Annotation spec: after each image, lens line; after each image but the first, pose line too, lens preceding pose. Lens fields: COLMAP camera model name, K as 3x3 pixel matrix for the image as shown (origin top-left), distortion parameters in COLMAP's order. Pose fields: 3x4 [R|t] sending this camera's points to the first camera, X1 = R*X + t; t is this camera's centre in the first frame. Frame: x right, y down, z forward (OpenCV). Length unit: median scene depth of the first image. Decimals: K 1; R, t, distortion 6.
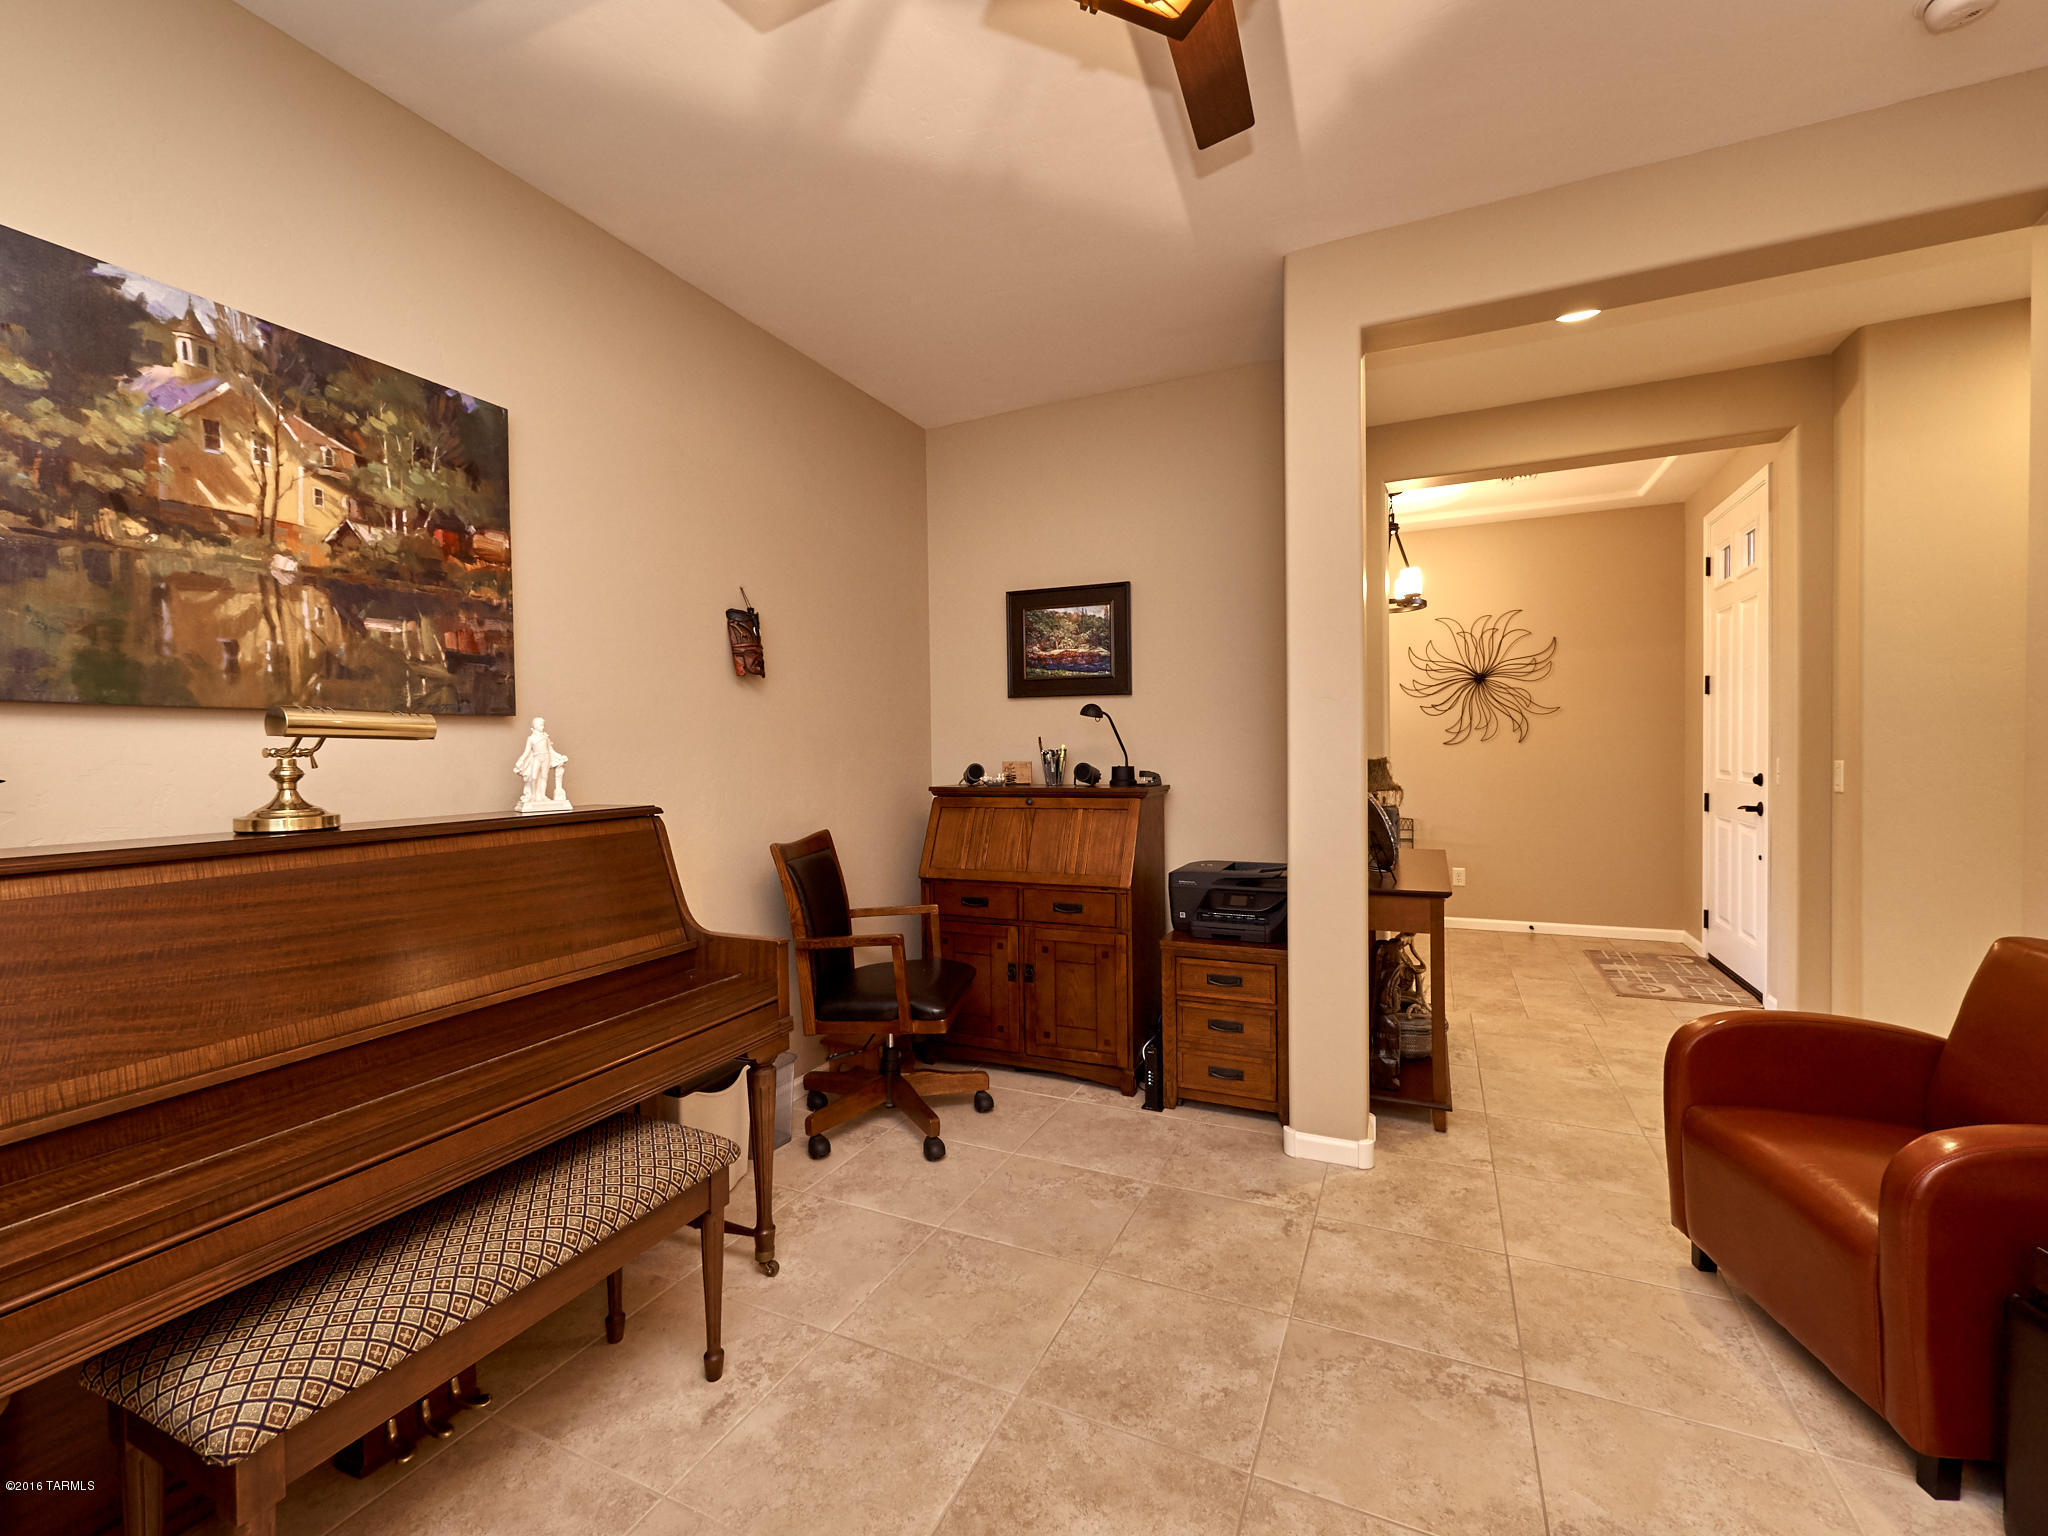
lens RADIAL K [[856.8, 0, 1031.5], [0, 856.8, 757.2], [0, 0, 1]] dist [-0.003578, -0.000216]
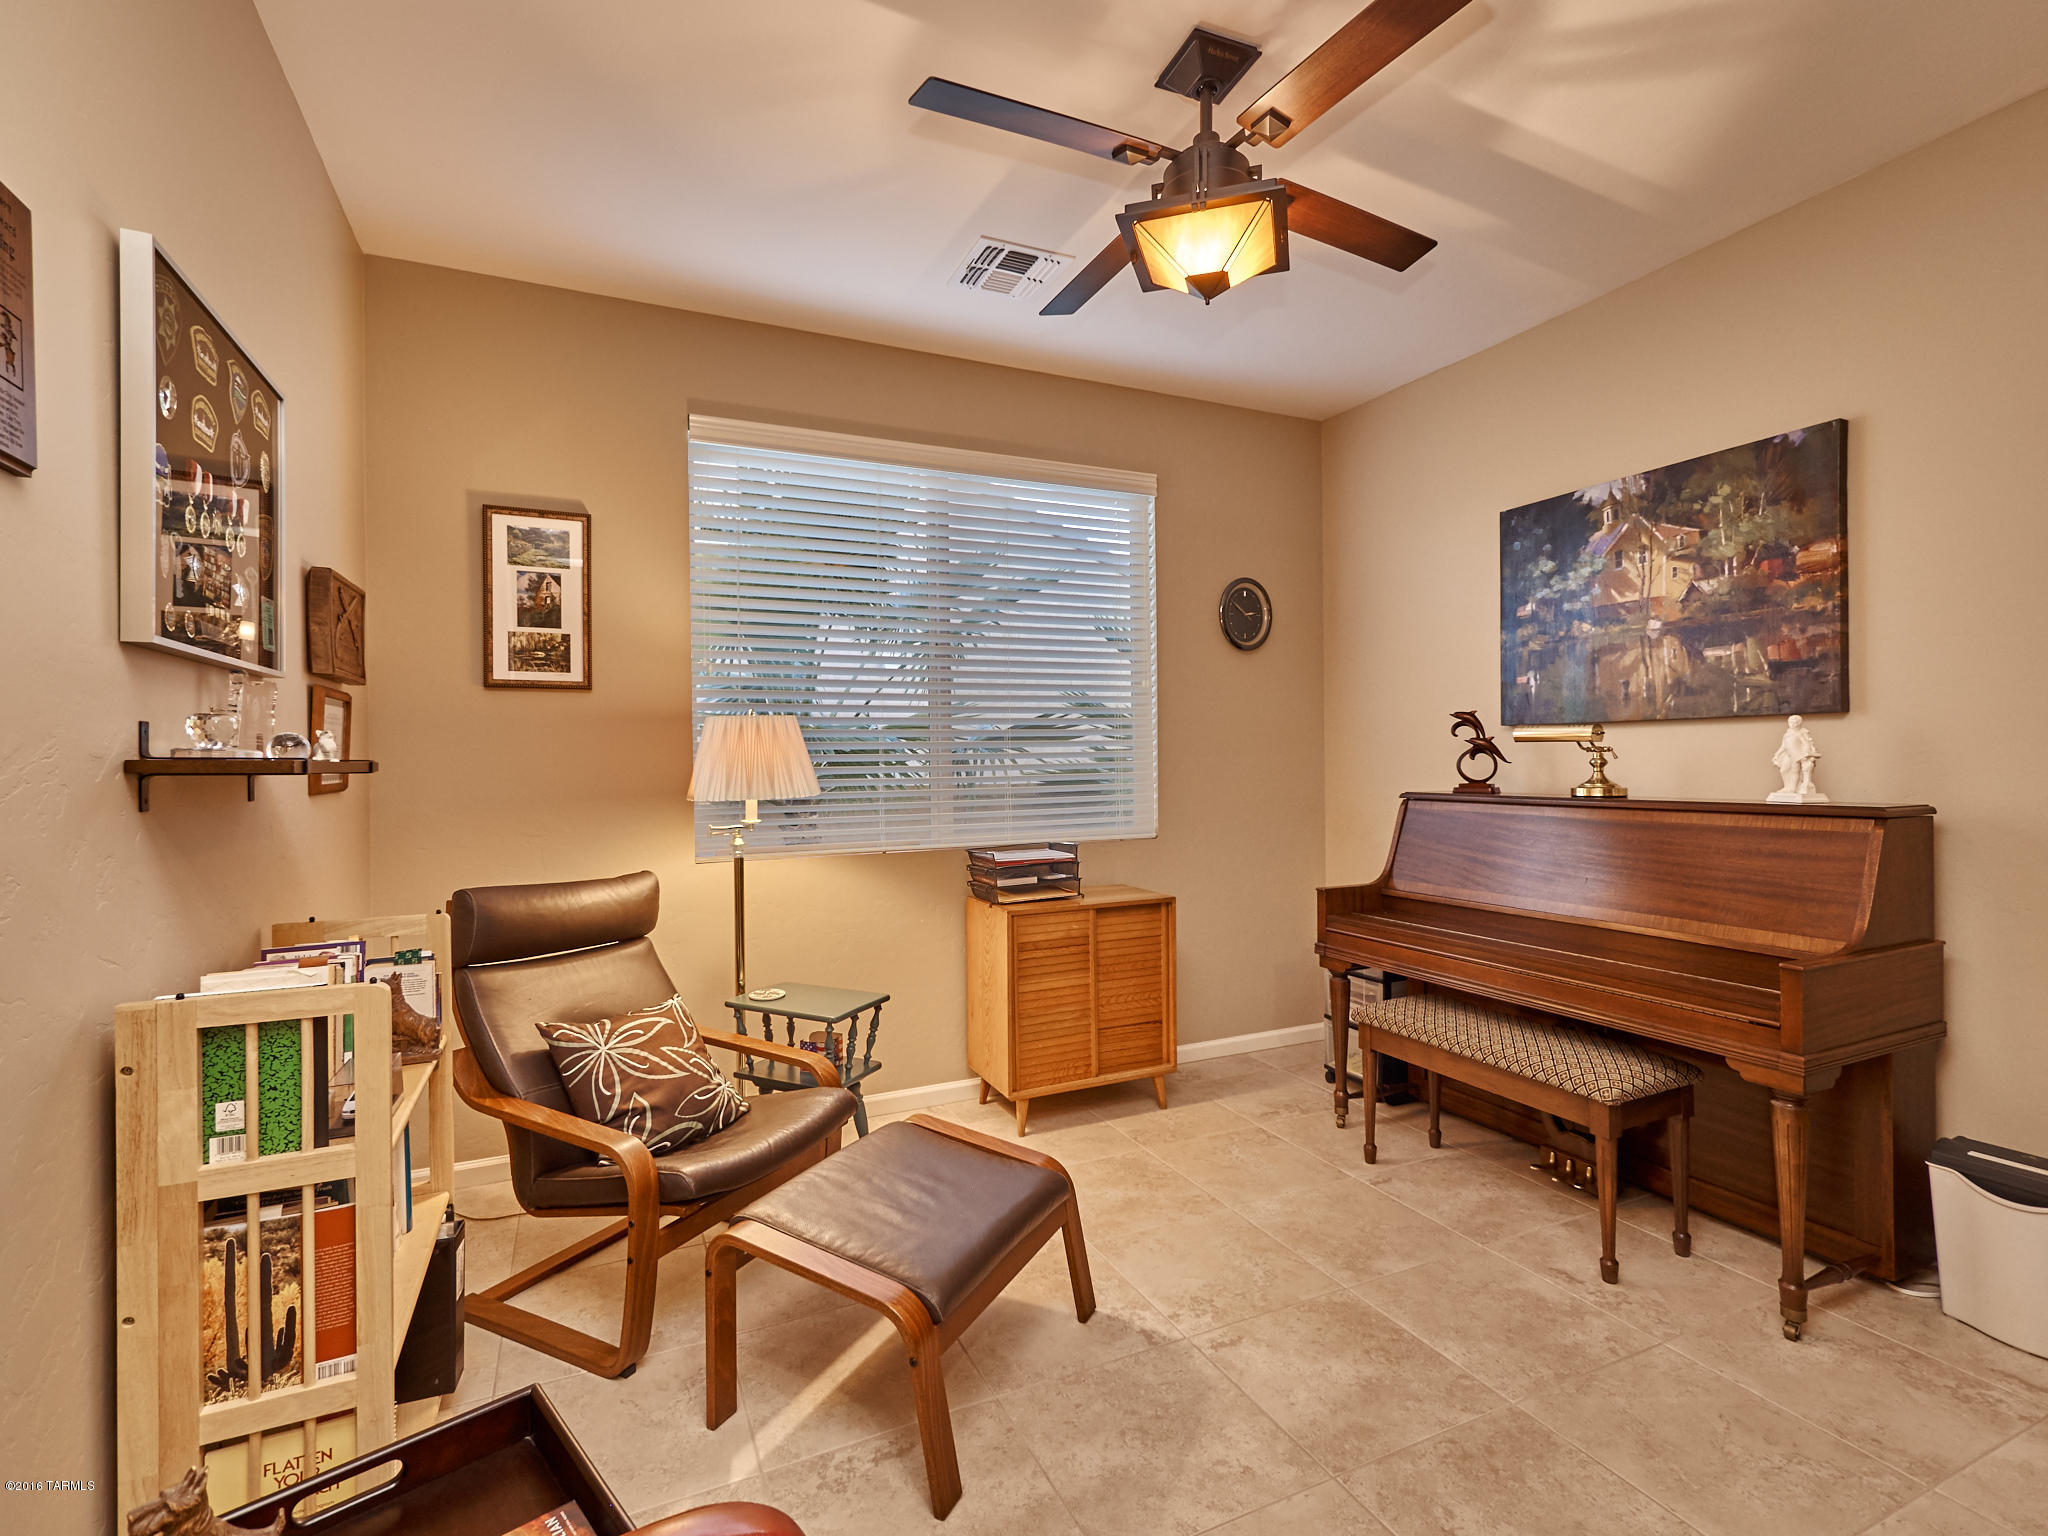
lens RADIAL K [[954.6, 0, 1026.1], [0, 954.6, 762.5], [0, 0, 1]] dist [0.000179, -0.000109]
pose [[-0.654886, 0.015488, -0.755569, 1.102424], [0.004949, 0.999856, 0.016206, -0.012509], [0.755711, 0.006874, -0.654869, 1.212076]]
